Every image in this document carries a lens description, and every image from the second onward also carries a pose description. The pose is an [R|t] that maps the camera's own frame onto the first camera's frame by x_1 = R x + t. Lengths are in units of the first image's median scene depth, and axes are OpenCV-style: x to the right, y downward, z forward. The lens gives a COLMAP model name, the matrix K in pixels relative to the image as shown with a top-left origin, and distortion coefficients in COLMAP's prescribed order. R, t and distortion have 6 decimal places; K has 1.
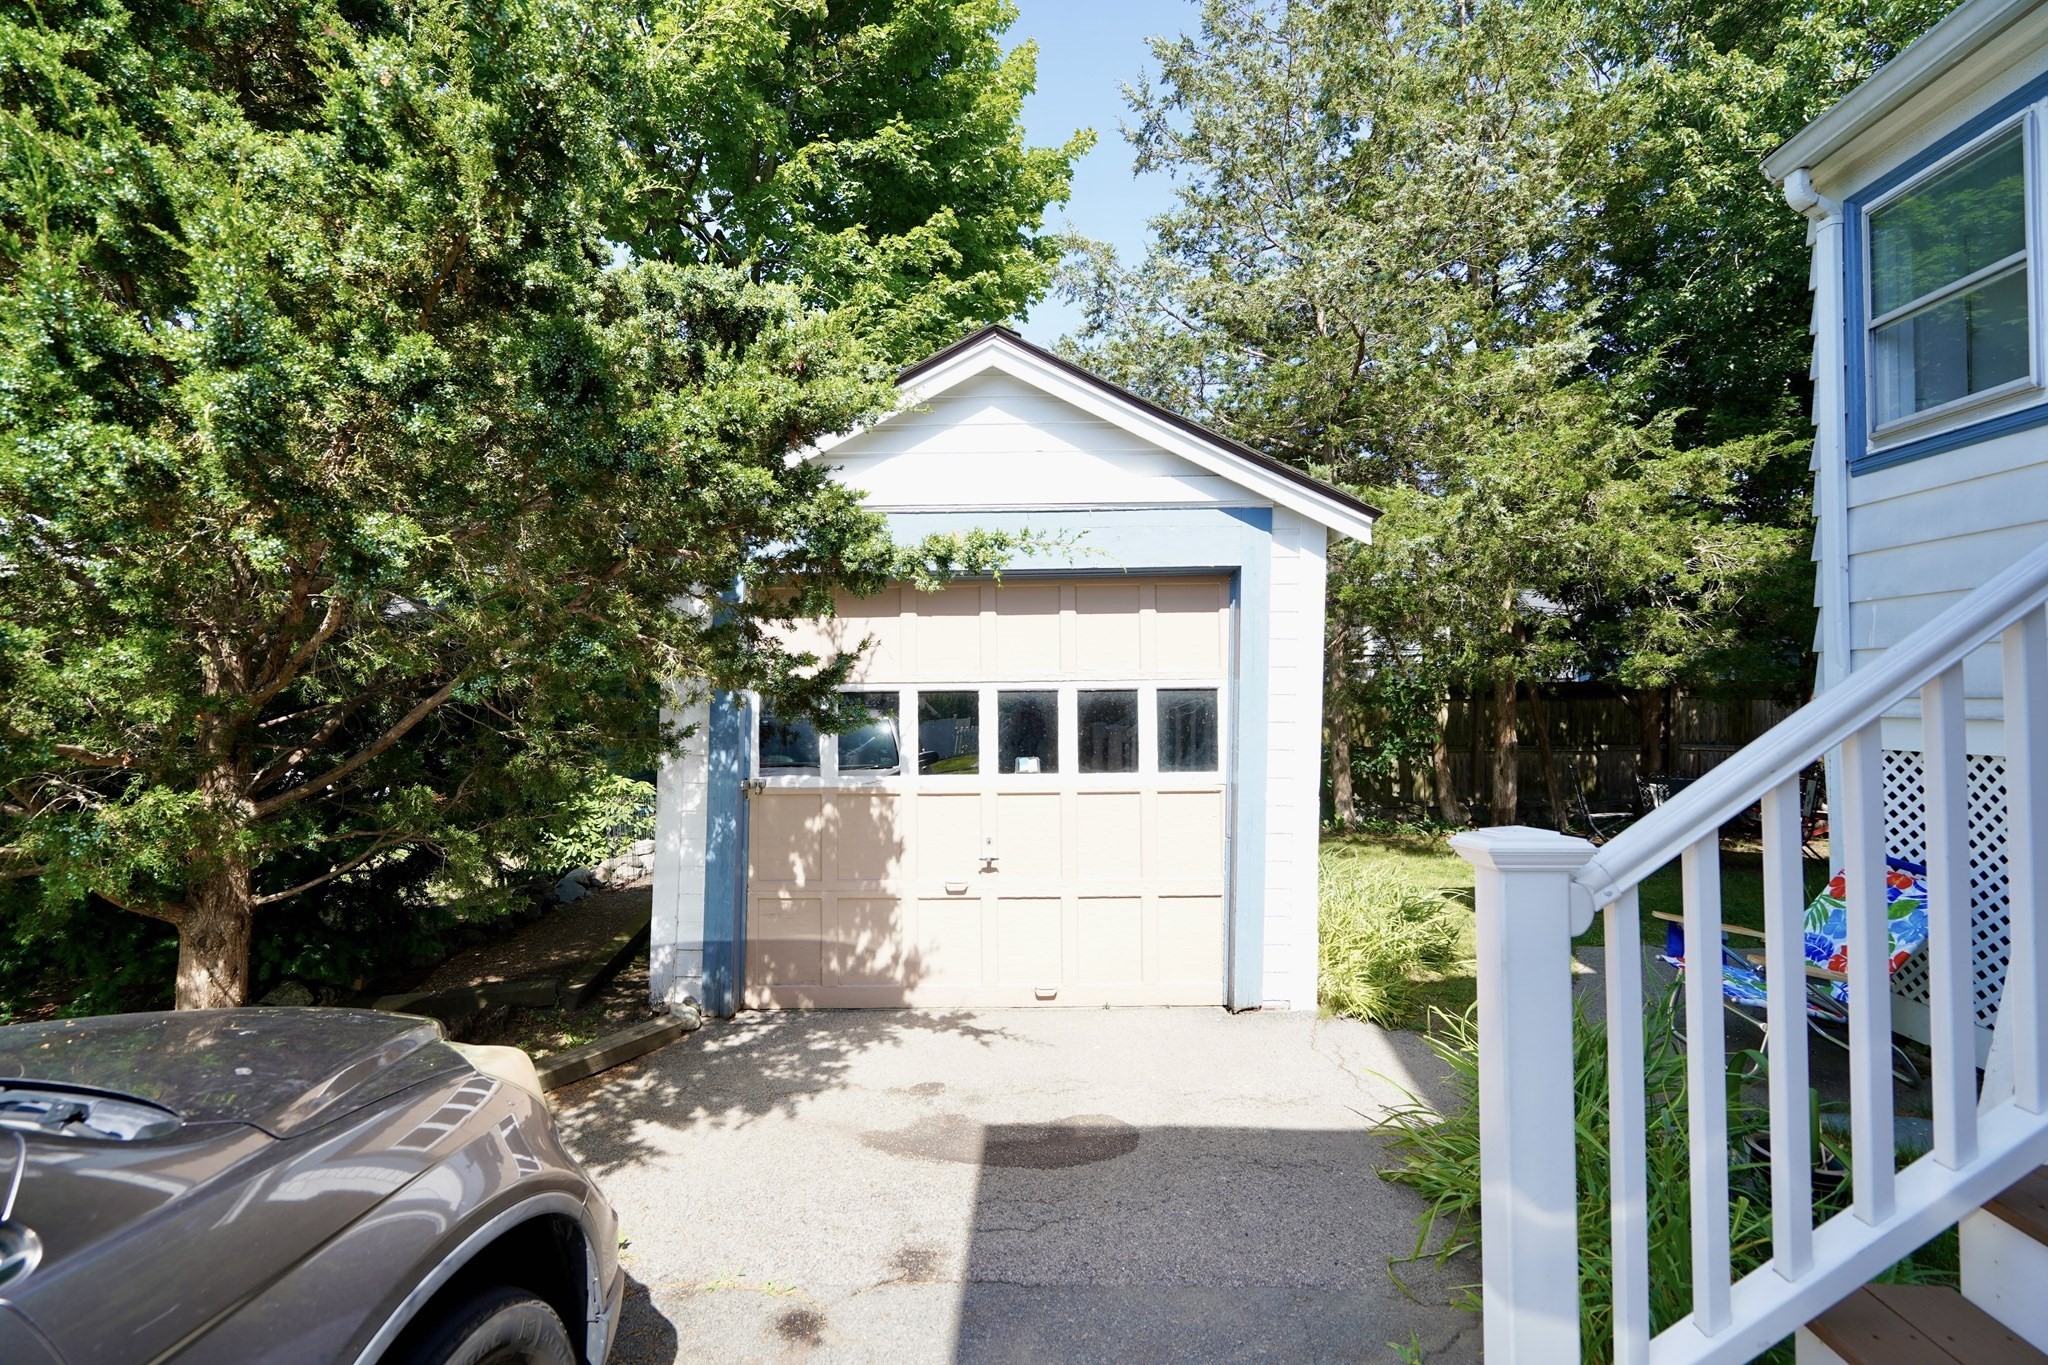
lens RADIAL K [[922.8, 0, 1024.8], [0, 922.8, 679.6], [0, 0, 1]] dist [-0.008283, 0.001422]
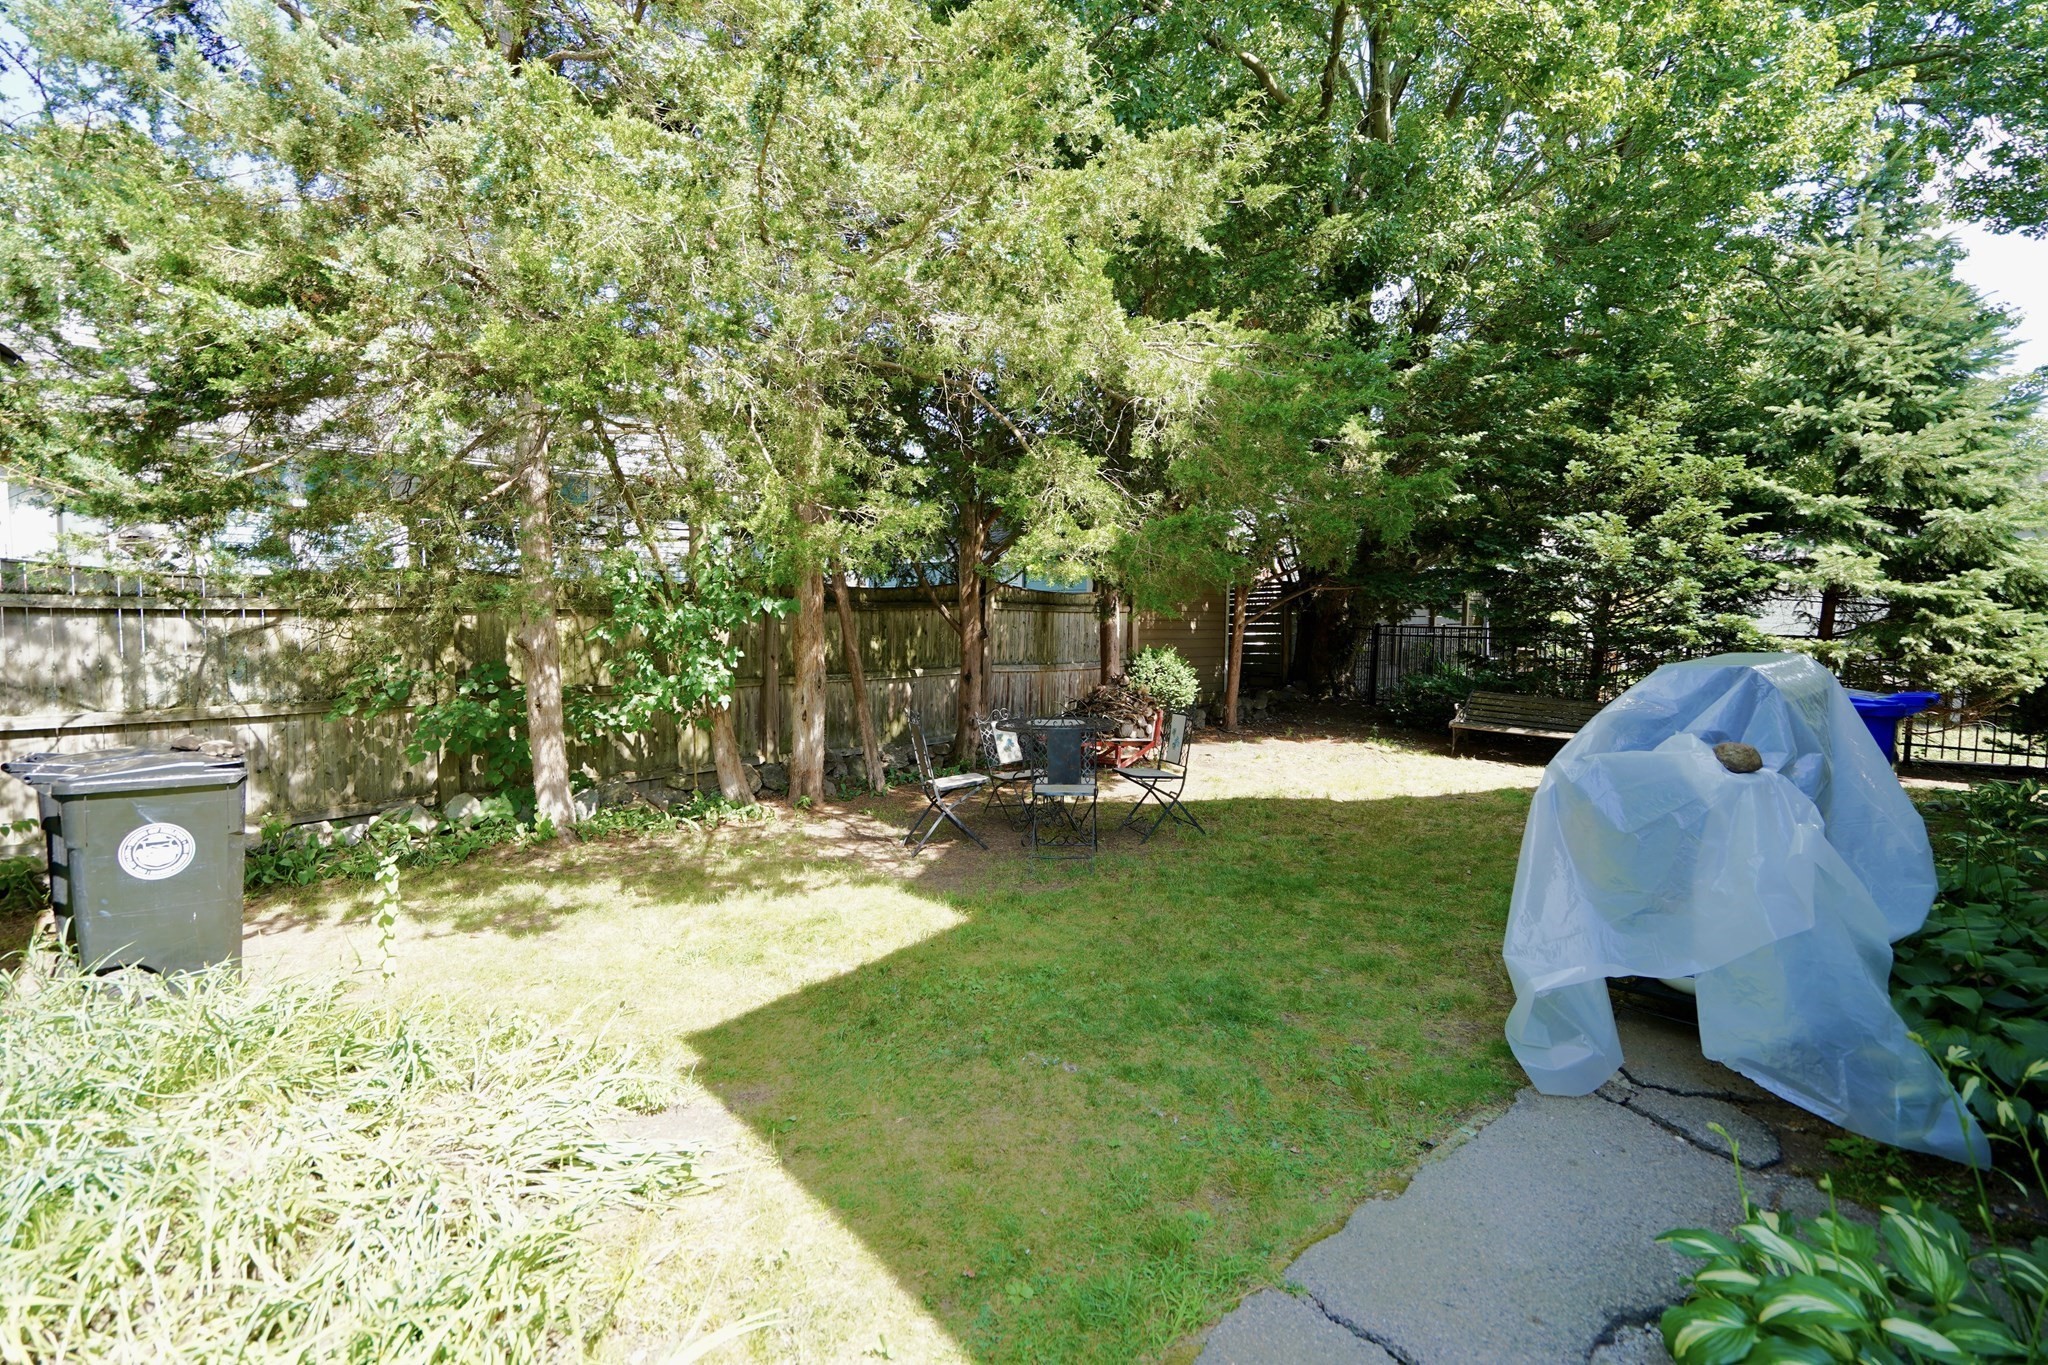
lens RADIAL K [[922.8, 0, 1024.3], [0, 922.8, 685.1], [0, 0, 1]] dist [-0.008283, 0.001422]
pose [[0.738014, -0.044724, 0.673302, 0.181873], [-0.020655, 0.995836, 0.088790, 0.014176], [-0.674470, -0.079435, 0.734017, 0.396340]]
